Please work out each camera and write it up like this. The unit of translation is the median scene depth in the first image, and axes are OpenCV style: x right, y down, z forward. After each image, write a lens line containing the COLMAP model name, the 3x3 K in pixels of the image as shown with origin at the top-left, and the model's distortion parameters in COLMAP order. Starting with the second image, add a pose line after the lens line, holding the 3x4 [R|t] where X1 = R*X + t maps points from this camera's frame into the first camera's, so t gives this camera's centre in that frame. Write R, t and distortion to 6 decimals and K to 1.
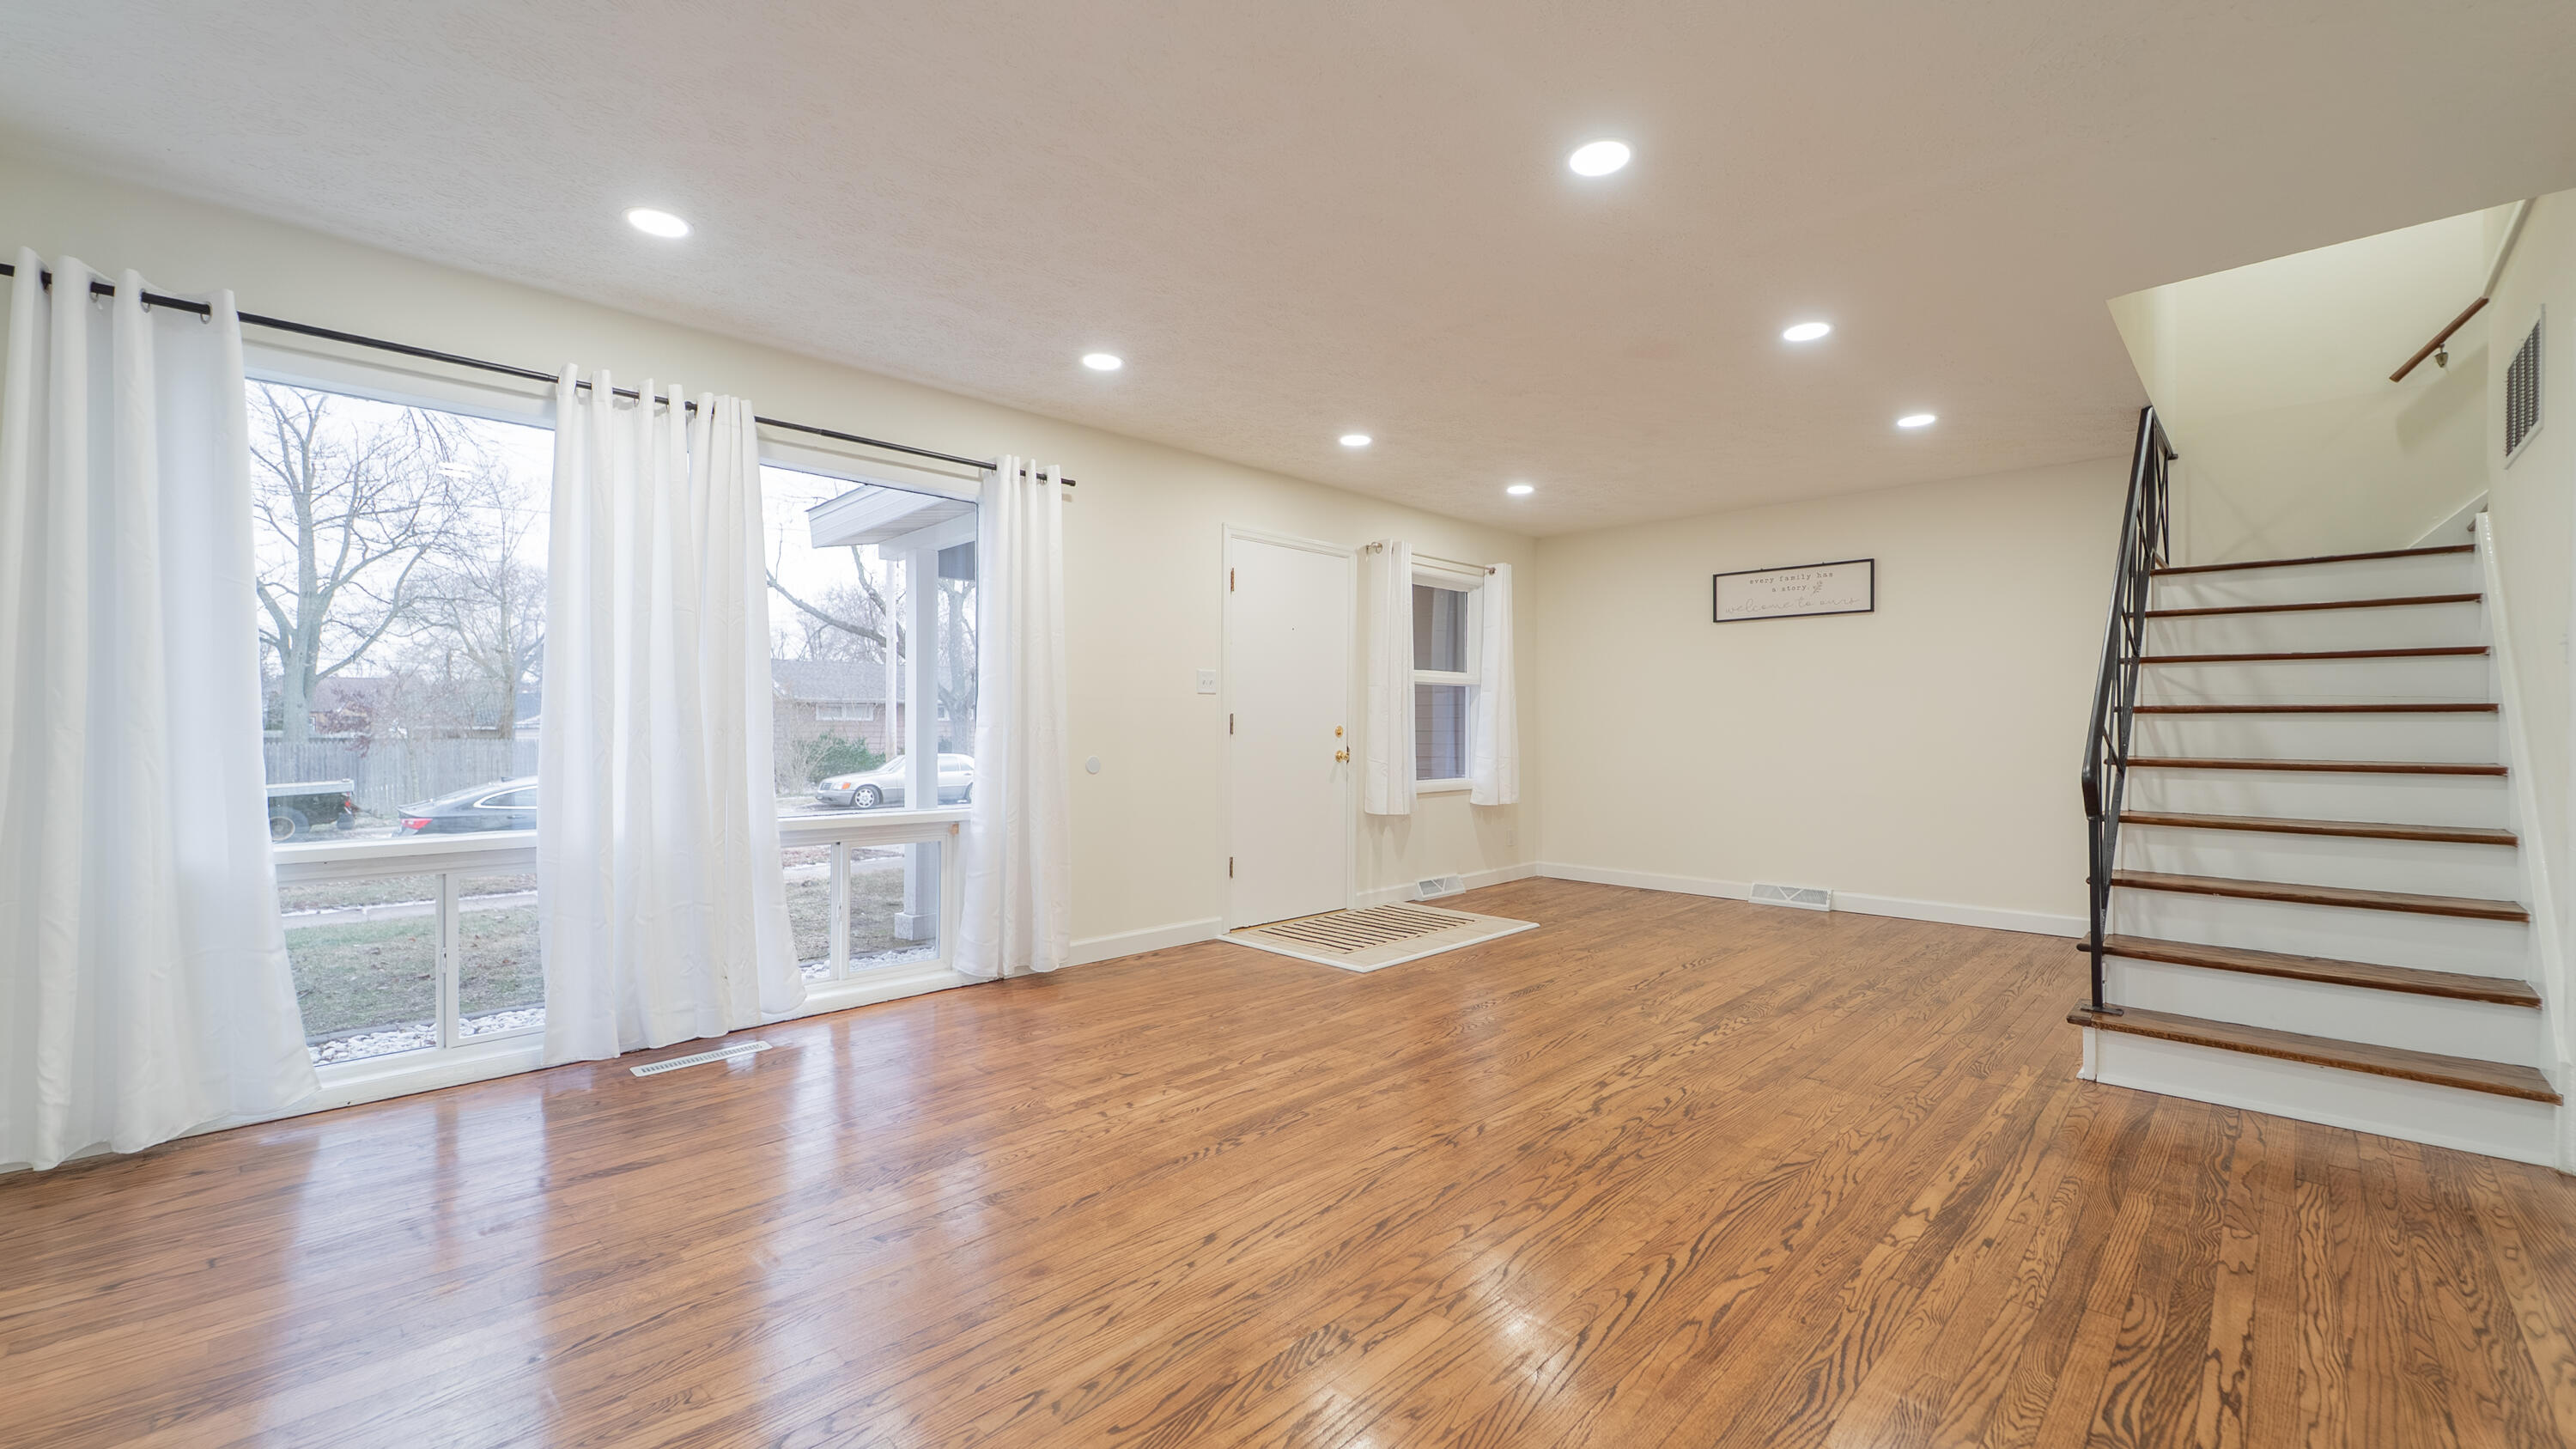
lens RADIAL K [[1026.4, 0, 1293.0], [0, 1026.4, 733.7], [0, 0, 1]] dist [-0.003534, 0.000024]
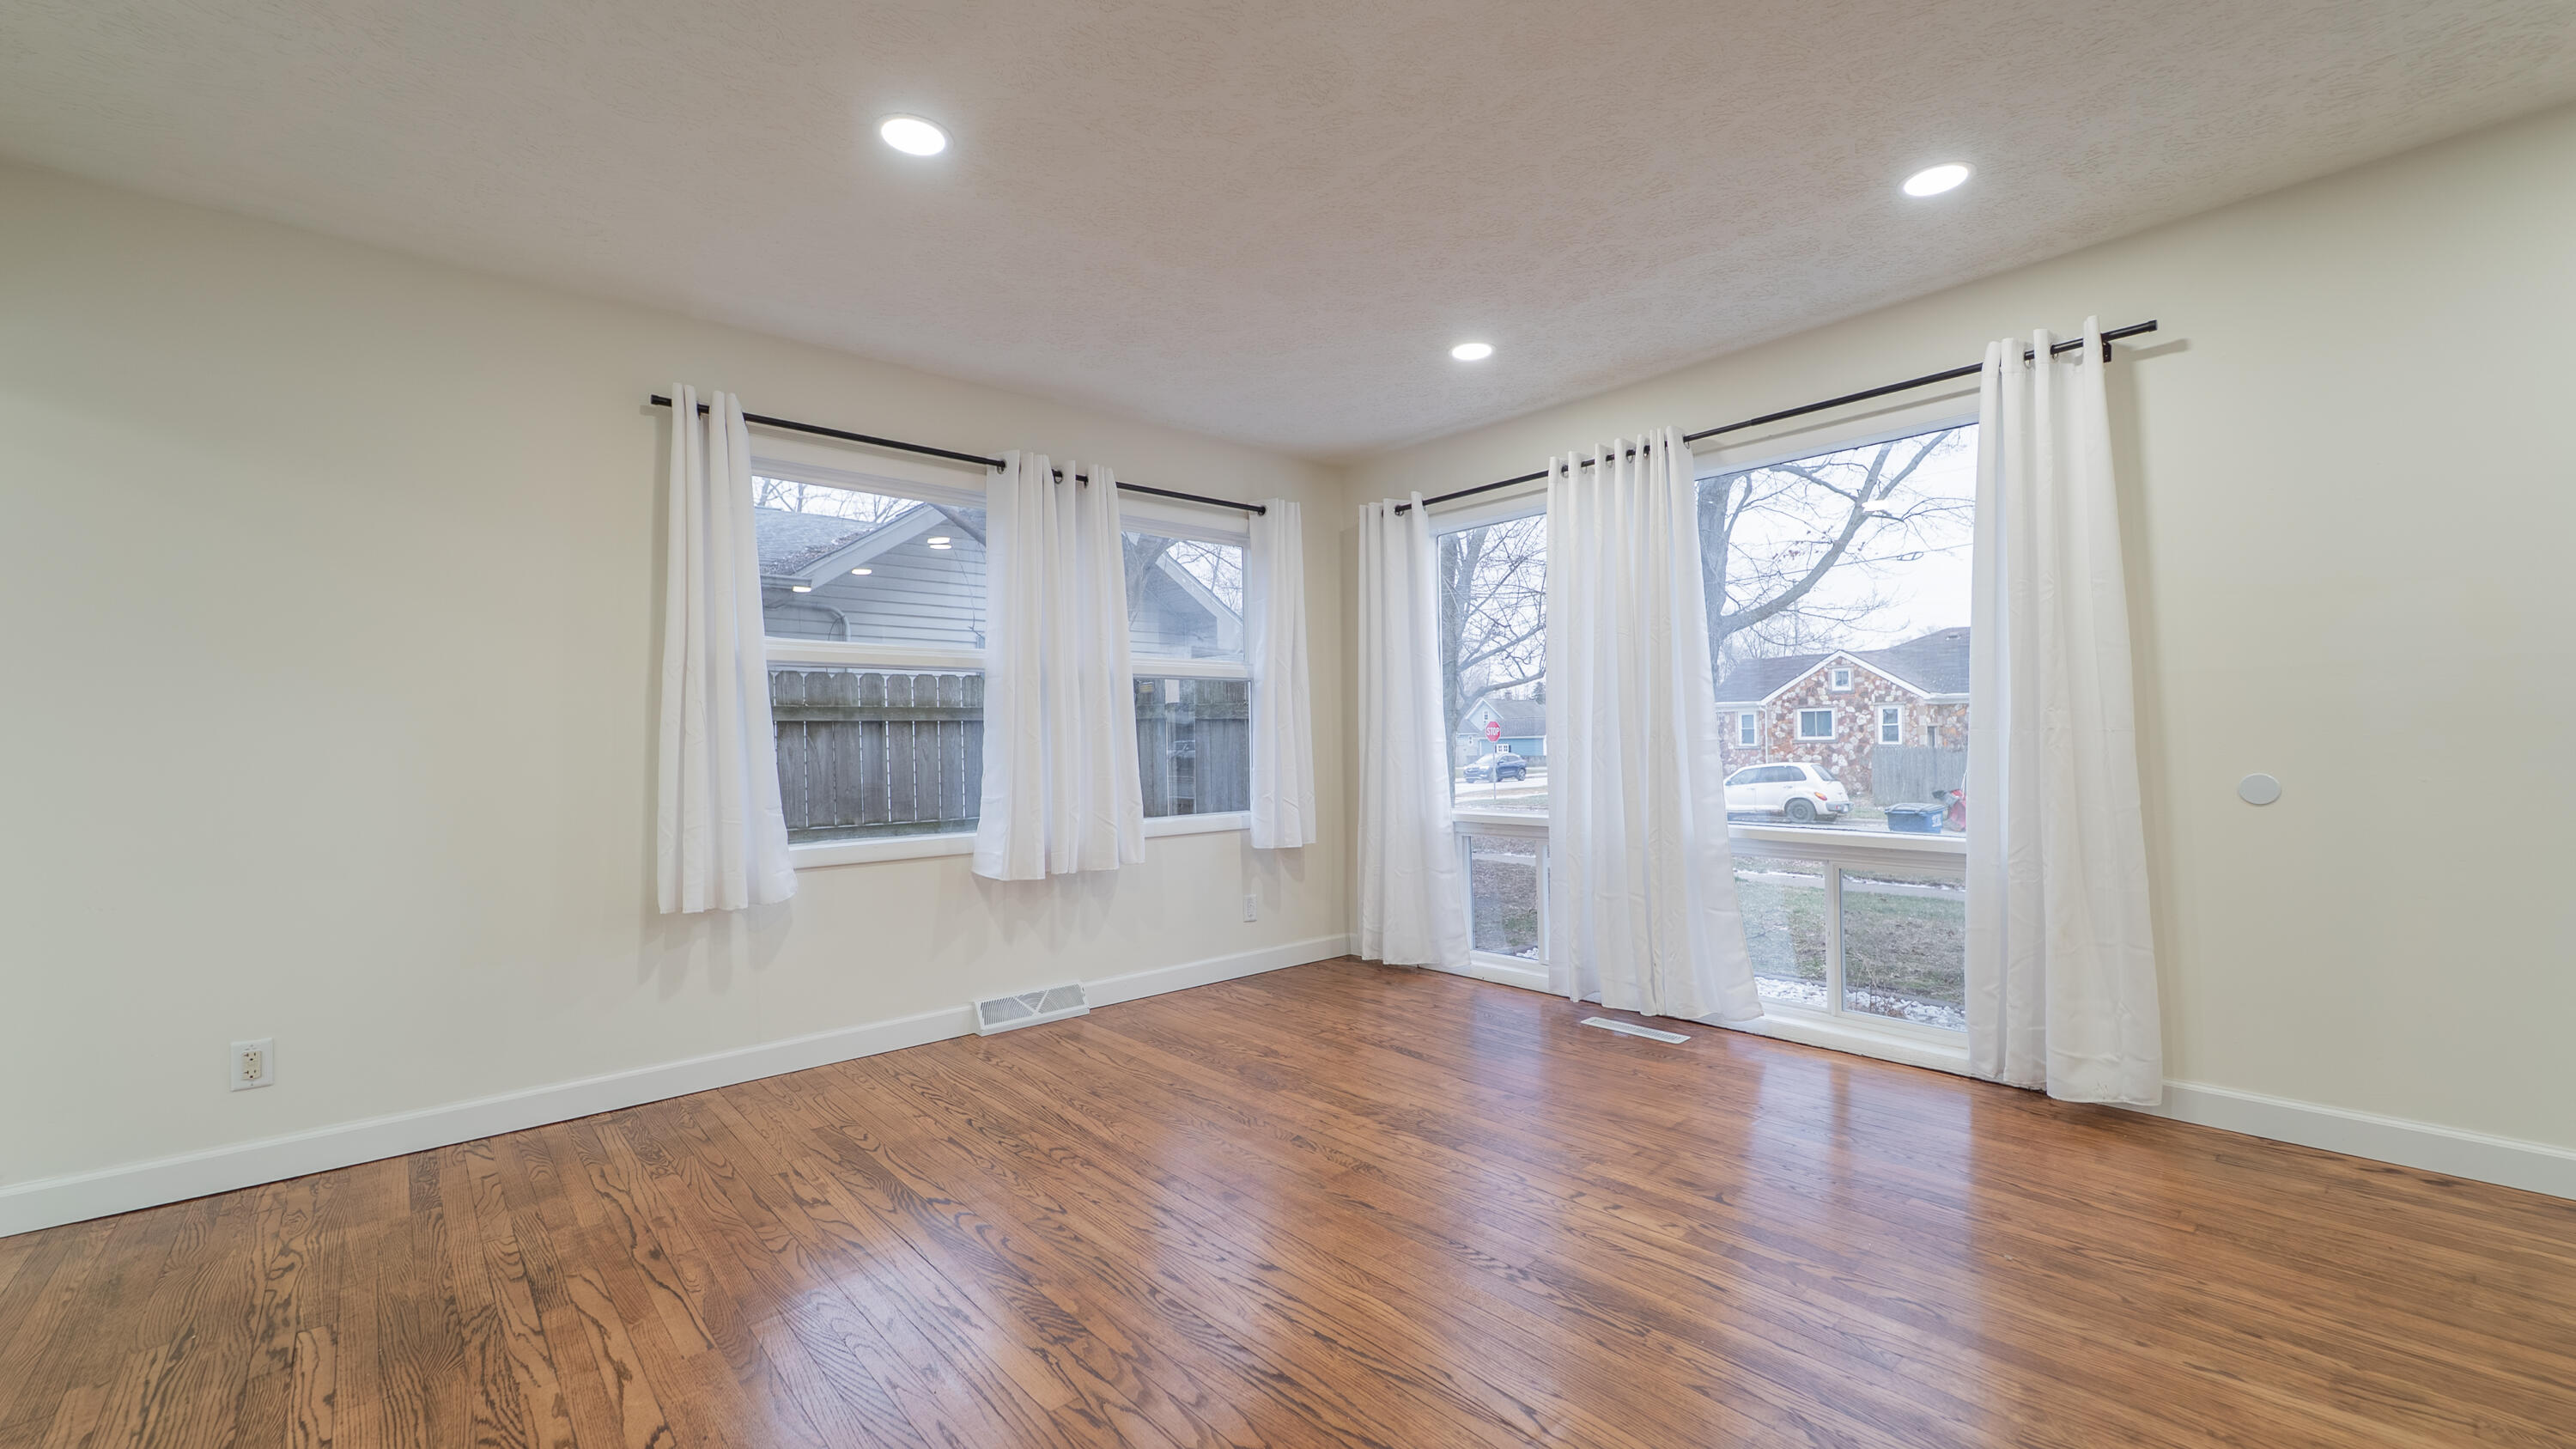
lens RADIAL K [[1027.5, 0, 1292.1], [0, 1027.5, 737.4], [0, 0, 1]] dist [0.002180, 0.000120]
pose [[-0.070974, -0.003860, -0.997471, 0.616736], [0.012293, 0.999913, -0.004744, -0.003703], [0.997402, -0.012598, -0.070920, 0.758631]]
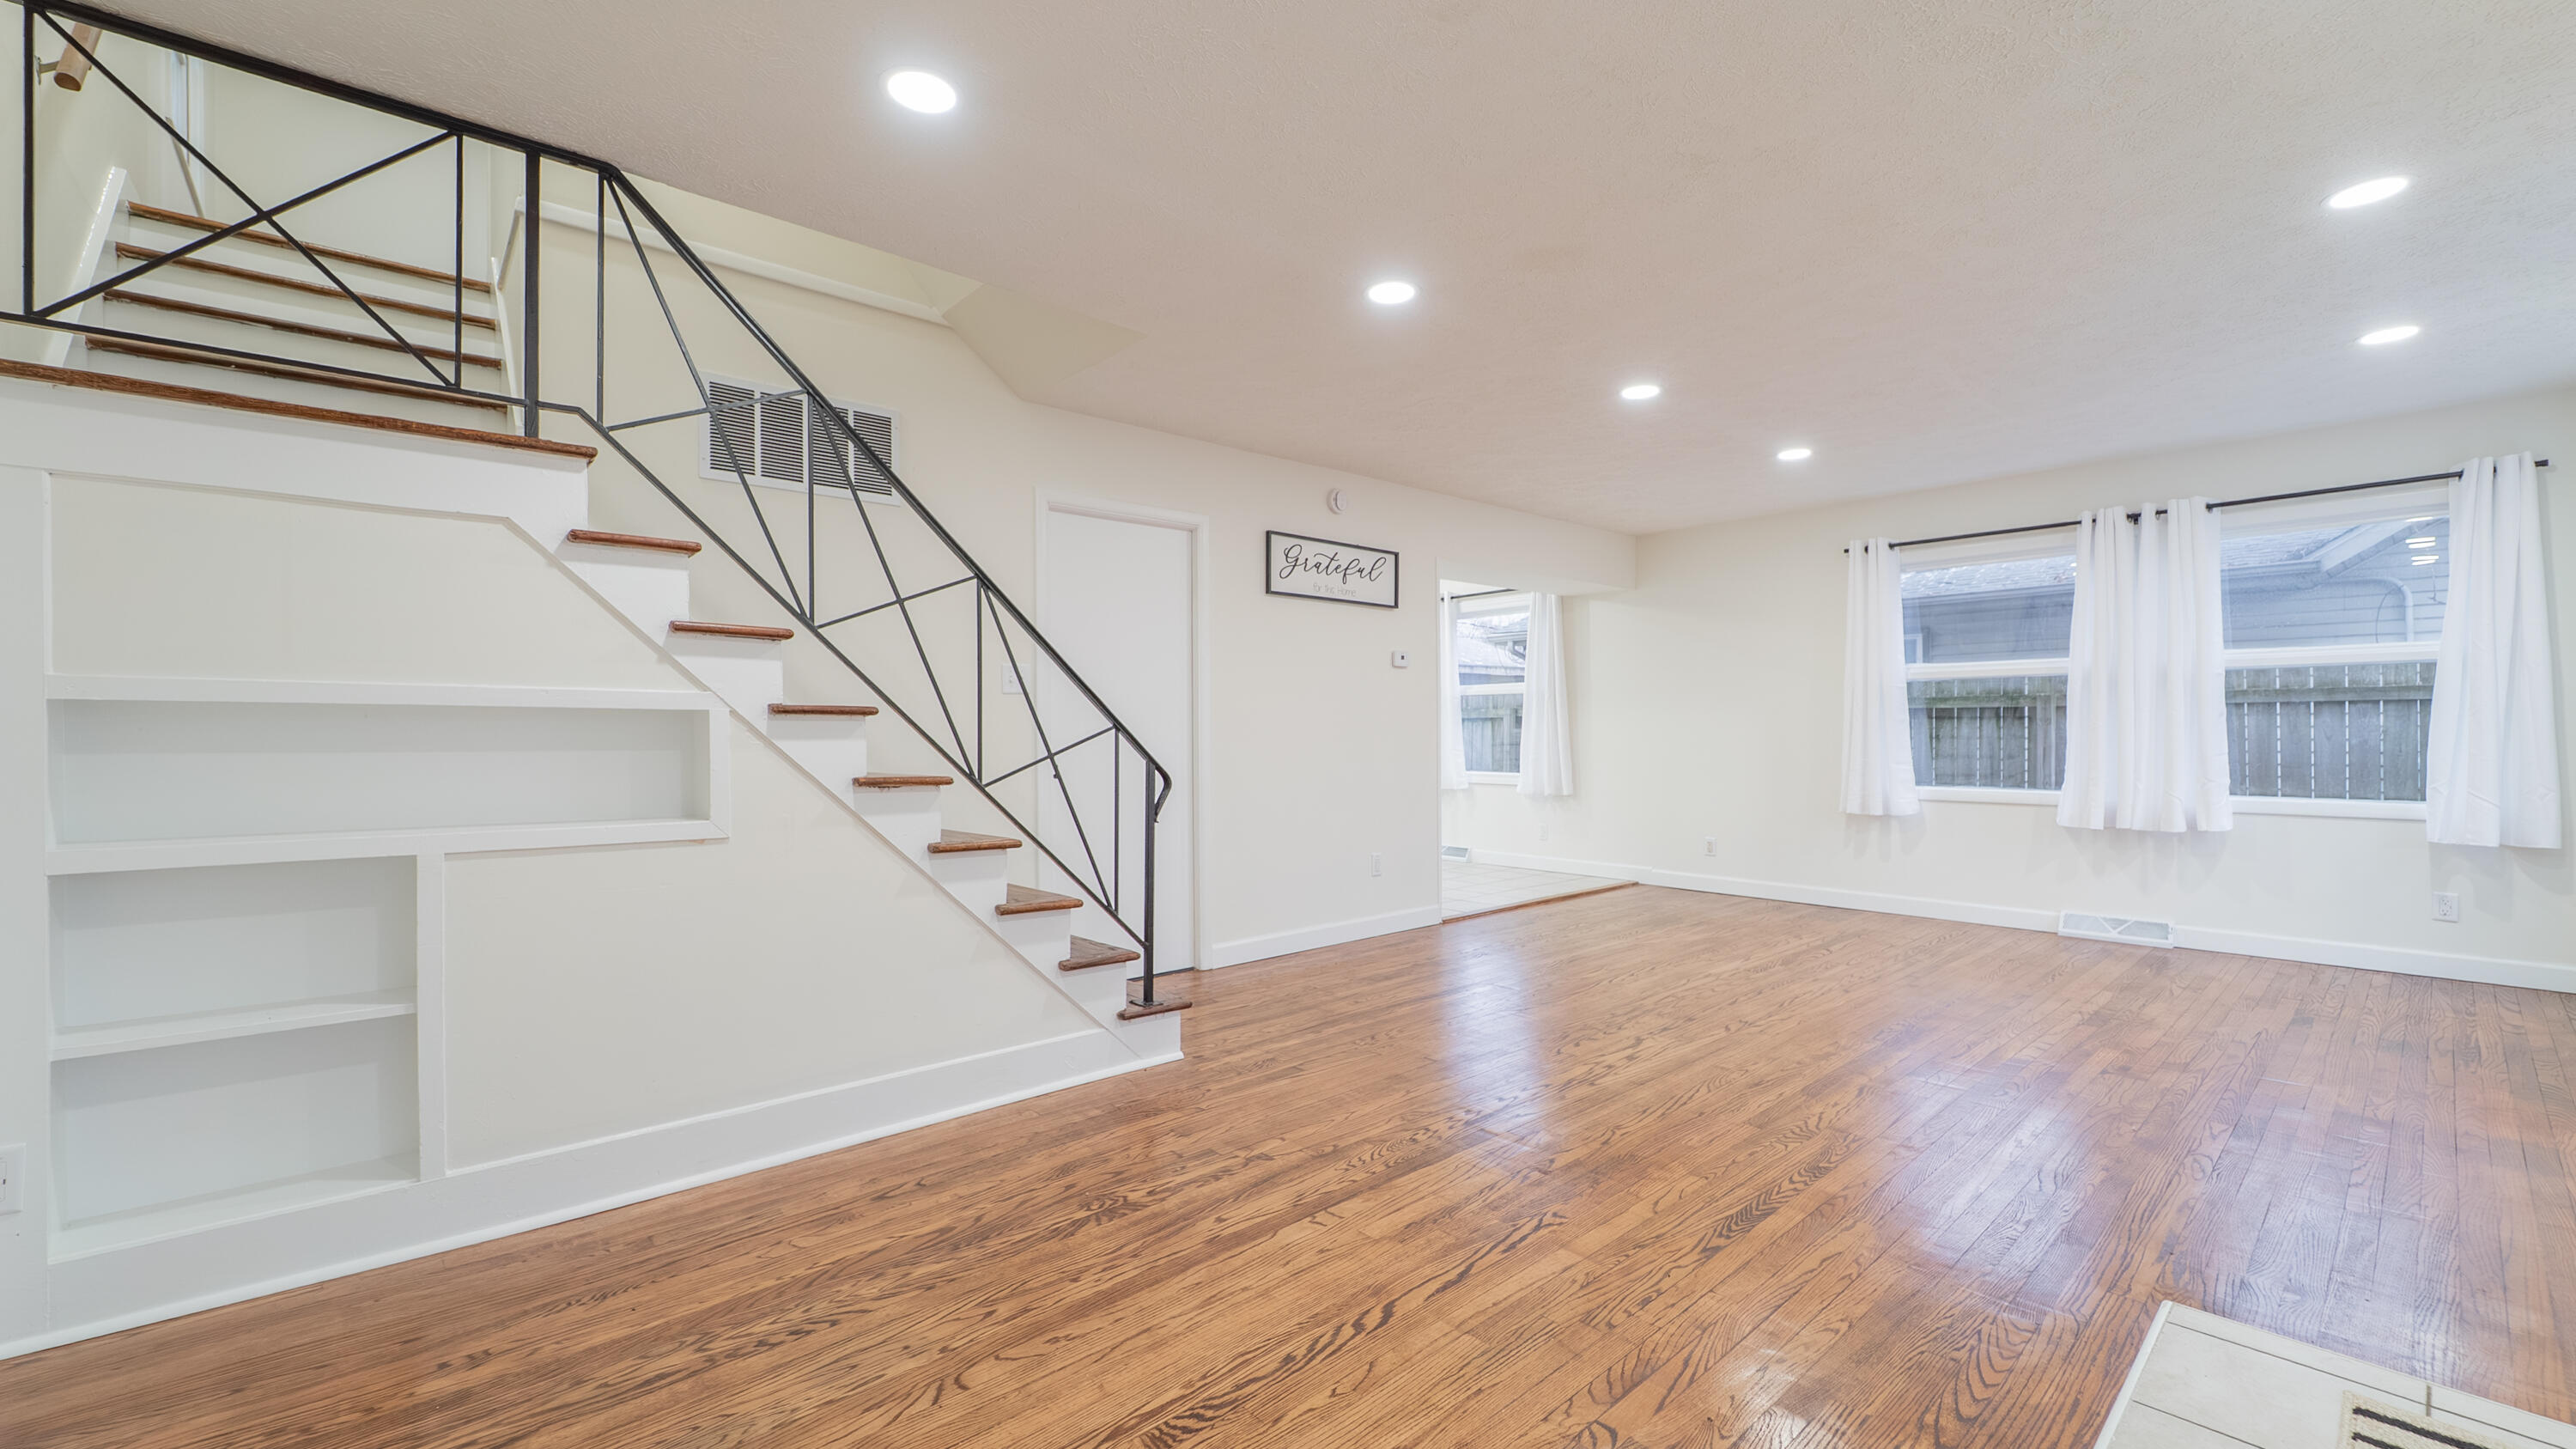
lens RADIAL K [[1026.4, 0, 1293.0], [0, 1026.4, 733.7], [0, 0, 1]] dist [-0.003534, 0.000024]
pose [[-0.997520, 0.005319, 0.070183, 0.577591], [0.005823, 0.999959, 0.006975, -0.015161], [-0.070143, 0.007366, -0.997510, 2.096234]]
